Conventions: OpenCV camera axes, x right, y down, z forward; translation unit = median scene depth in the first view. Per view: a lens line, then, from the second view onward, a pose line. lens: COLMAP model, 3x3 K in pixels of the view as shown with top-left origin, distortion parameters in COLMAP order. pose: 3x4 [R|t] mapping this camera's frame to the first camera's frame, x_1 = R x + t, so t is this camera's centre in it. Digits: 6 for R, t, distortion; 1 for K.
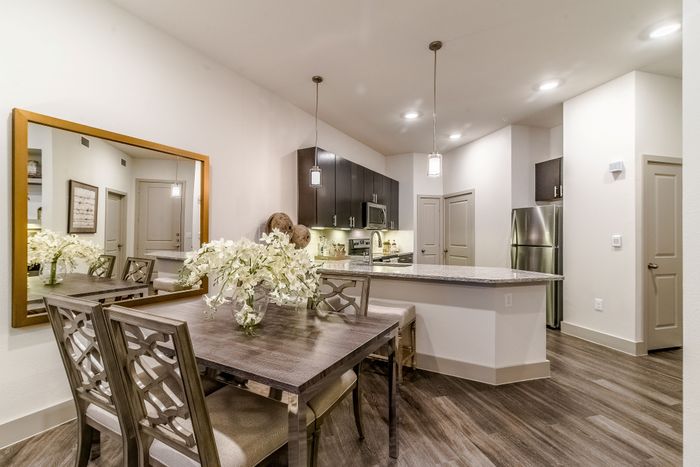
lens RADIAL K [[315.7, 0, 348.8], [0, 315.7, 234.5], [0, 0, 1]] dist [0.000099, 0.000867]
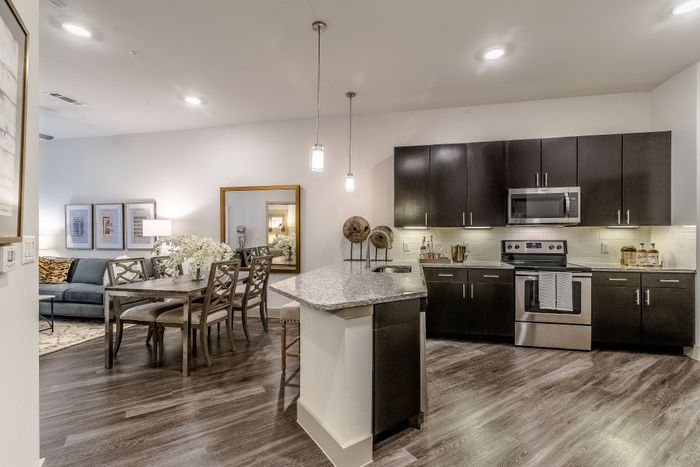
lens RADIAL K [[315.7, 0, 347.2], [0, 315.7, 234.7], [0, 0, 1]] dist [0.000099, 0.000867]
pose [[0.298383, 0.001714, -0.954445, 0.745799], [0.005617, 0.999978, 0.003552, -0.004304], [0.954430, -0.006421, 0.298367, 0.512691]]
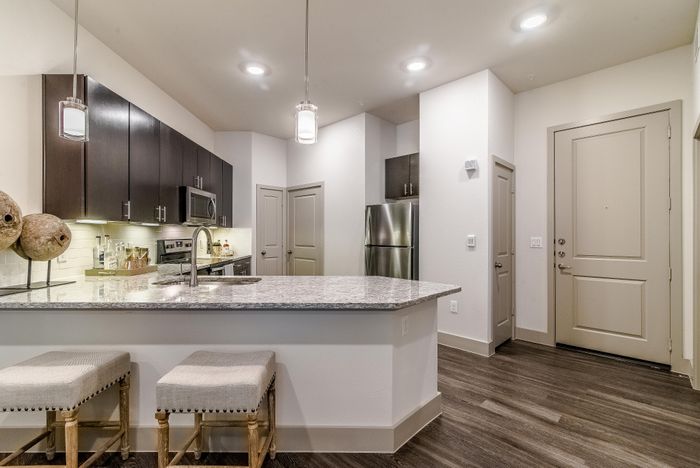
lens RADIAL K [[315.7, 0, 344.6], [0, 315.7, 235.5], [0, 0, 1]] dist [0.000099, 0.000867]
pose [[0.869316, 0.000637, 0.494256, 0.017715], [-0.004450, 0.999969, 0.006538, -0.000826], [-0.494237, -0.007883, 0.869292, 0.264912]]
